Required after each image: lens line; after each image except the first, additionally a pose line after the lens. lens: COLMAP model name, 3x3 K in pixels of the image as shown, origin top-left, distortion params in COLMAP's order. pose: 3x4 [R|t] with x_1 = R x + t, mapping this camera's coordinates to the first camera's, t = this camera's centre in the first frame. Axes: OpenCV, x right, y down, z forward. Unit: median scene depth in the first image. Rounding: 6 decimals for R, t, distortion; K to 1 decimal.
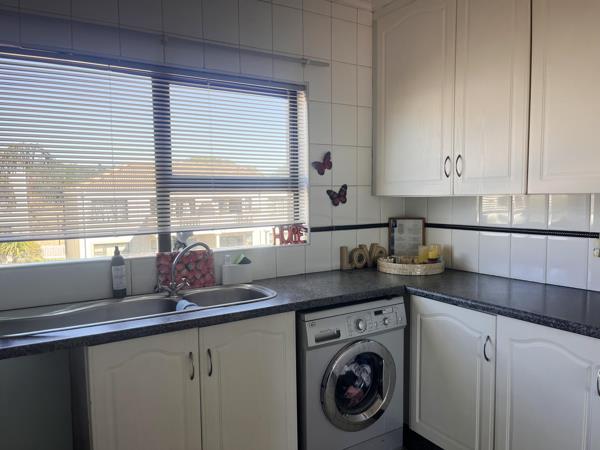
lens RADIAL K [[453.6, 0, 300.4], [0, 453.6, 228.9], [0, 0, 1]] dist [0.037093, -0.046310]
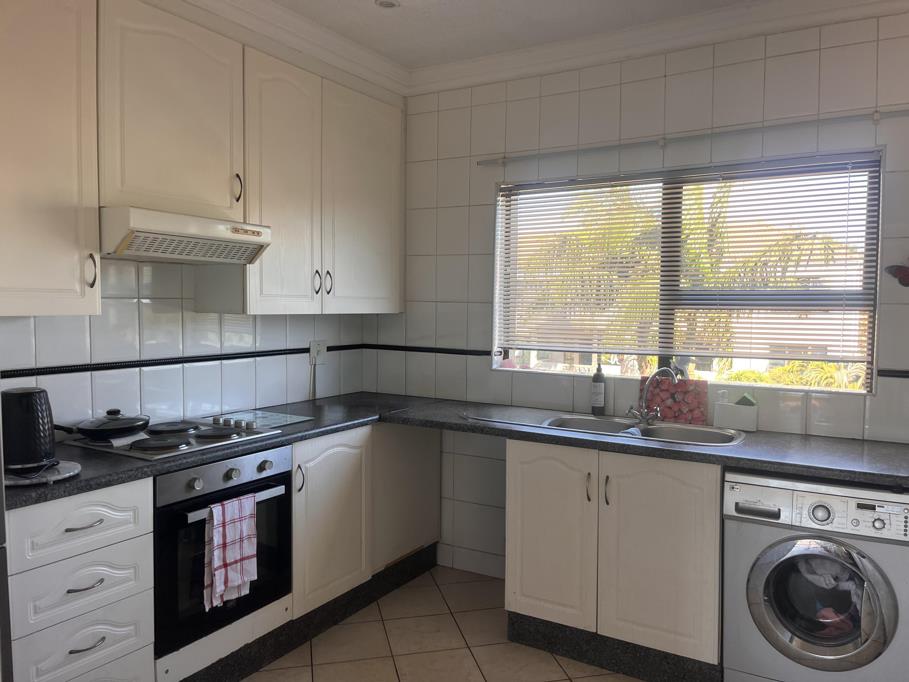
lens RADIAL K [[687.2, 0, 456.9], [0, 687.2, 337.5], [0, 0, 1]] dist [0.037093, -0.046310]
pose [[0.451225, 0.060741, -0.890341, 0.750279], [-0.077177, 0.996599, 0.028876, -0.035941], [0.889067, 0.055684, 0.454378, 0.032535]]
